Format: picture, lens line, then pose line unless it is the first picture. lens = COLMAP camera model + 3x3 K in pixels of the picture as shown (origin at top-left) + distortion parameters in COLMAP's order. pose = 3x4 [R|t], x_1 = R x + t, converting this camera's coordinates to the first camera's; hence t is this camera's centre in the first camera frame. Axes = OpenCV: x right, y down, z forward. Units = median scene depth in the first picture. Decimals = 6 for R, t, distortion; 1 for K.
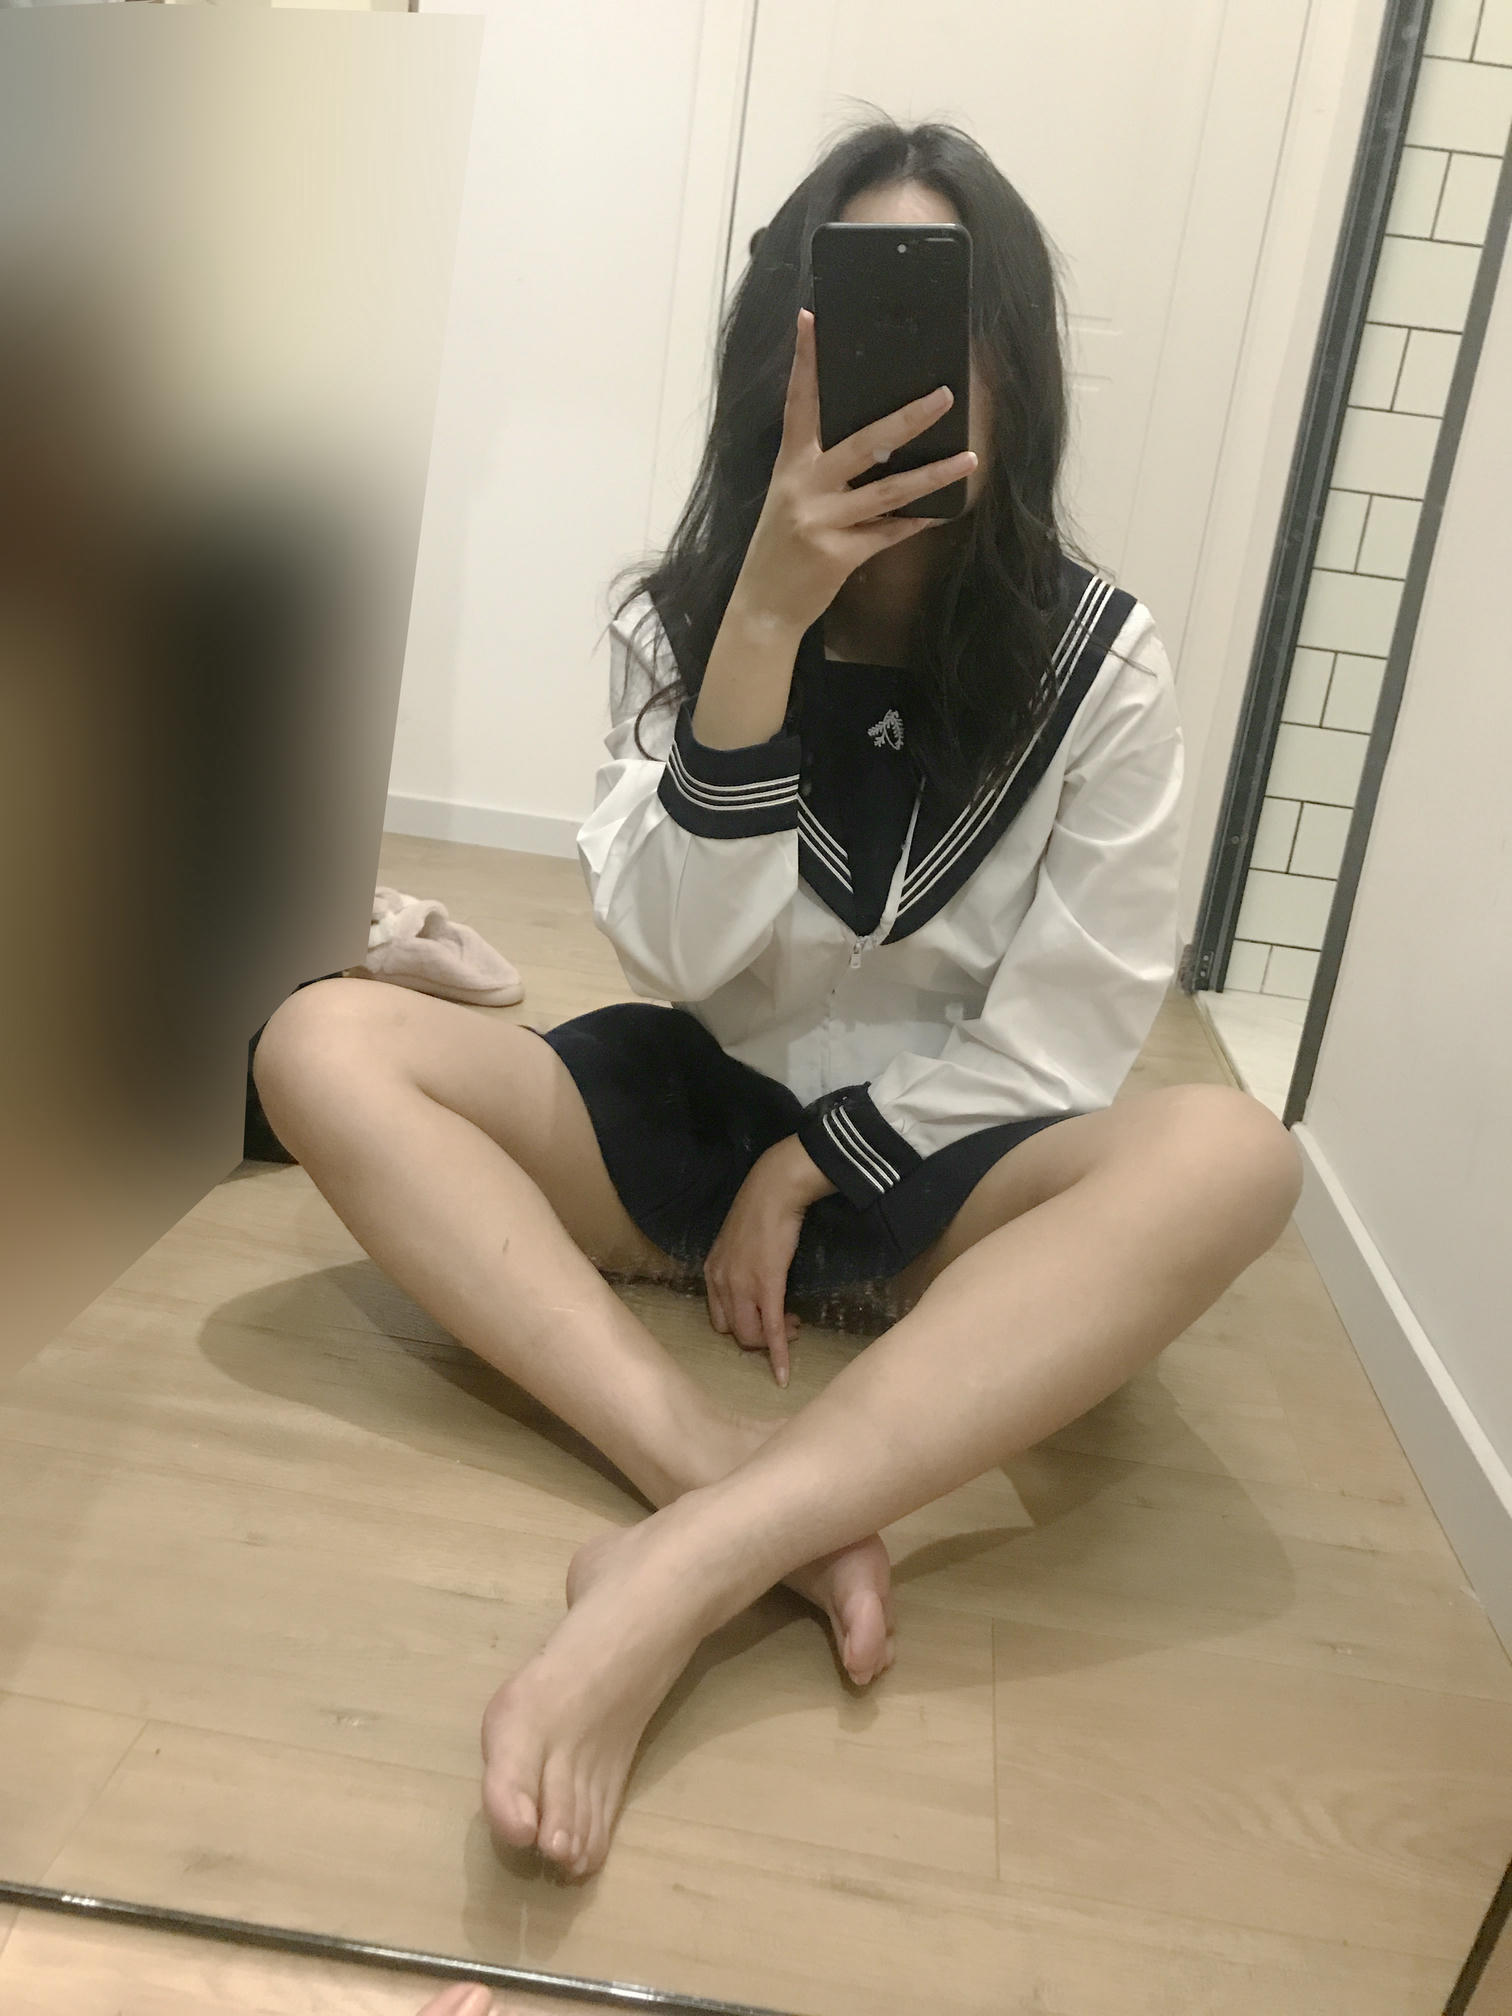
lens RADIAL K [[1640.9, 0, 756.0], [0, 1640.9, 1008.0], [0, 0, 1]] dist [-0.028190, -0.000030]
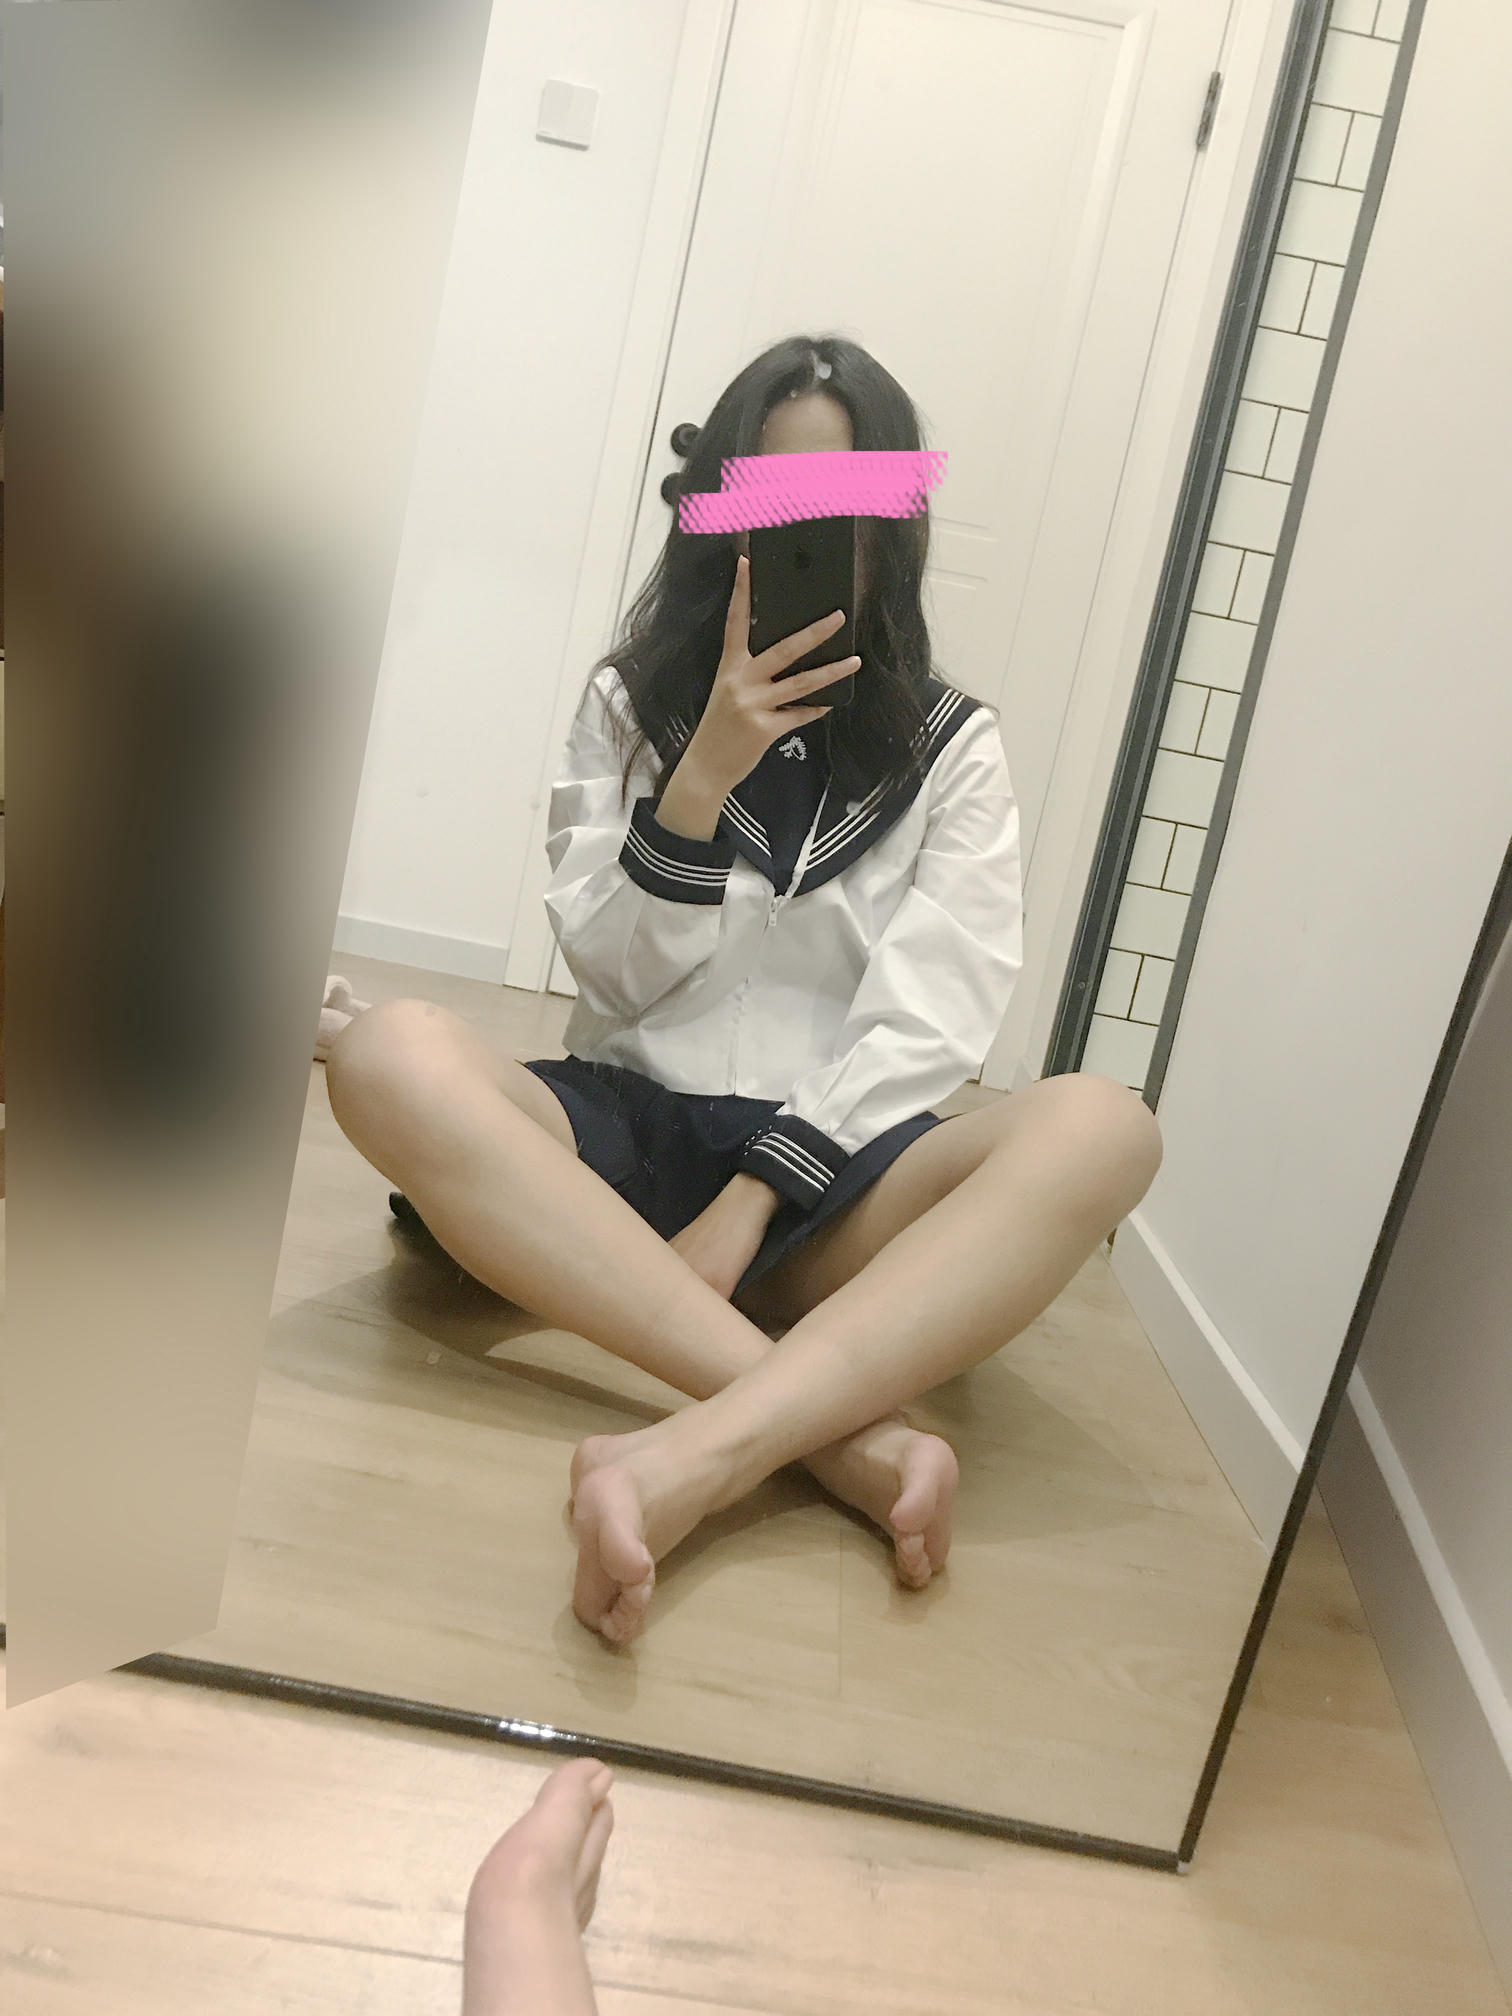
lens RADIAL K [[1640.9, 0, 756.0], [0, 1640.9, 1008.0], [0, 0, 1]] dist [-0.028190, -0.000030]
pose [[0.994992, 0.060988, 0.079191, -0.021942], [-0.049958, 0.989656, -0.134484, 0.165112], [-0.086574, 0.129854, 0.987746, -0.140294]]
